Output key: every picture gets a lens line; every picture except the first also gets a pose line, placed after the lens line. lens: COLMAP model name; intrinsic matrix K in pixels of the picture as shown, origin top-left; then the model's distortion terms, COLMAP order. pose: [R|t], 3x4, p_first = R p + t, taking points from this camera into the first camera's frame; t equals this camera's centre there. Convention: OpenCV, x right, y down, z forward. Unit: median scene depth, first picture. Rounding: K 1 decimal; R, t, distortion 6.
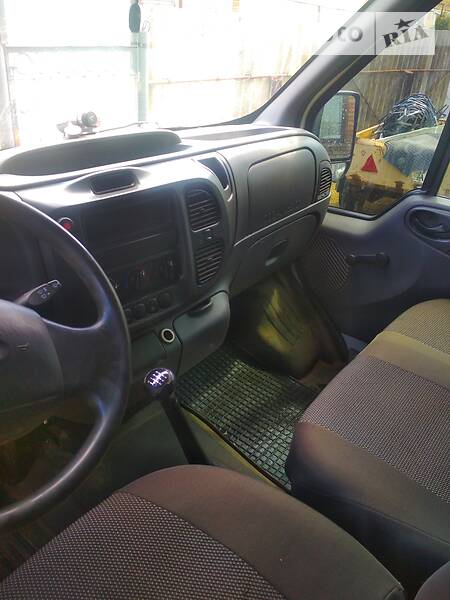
lens RADIAL K [[515.6, 0, 230.9], [0, 515.6, 302.5], [0, 0, 1]] dist [0.014014, -0.004101]
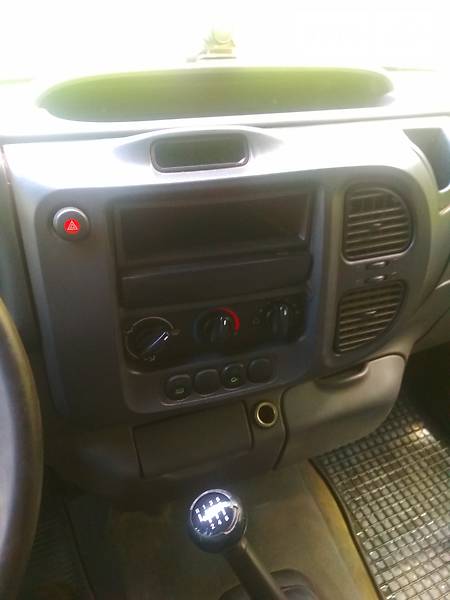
lens RADIAL K [[515.6, 0, 225.6], [0, 515.6, 302.3], [0, 0, 1]] dist [0.014014, -0.004101]
pose [[0.864134, 0.279885, -0.418254, 0.054011], [-0.238756, 0.959602, 0.148858, -0.143146], [0.443020, -0.028773, 0.896050, 0.442755]]
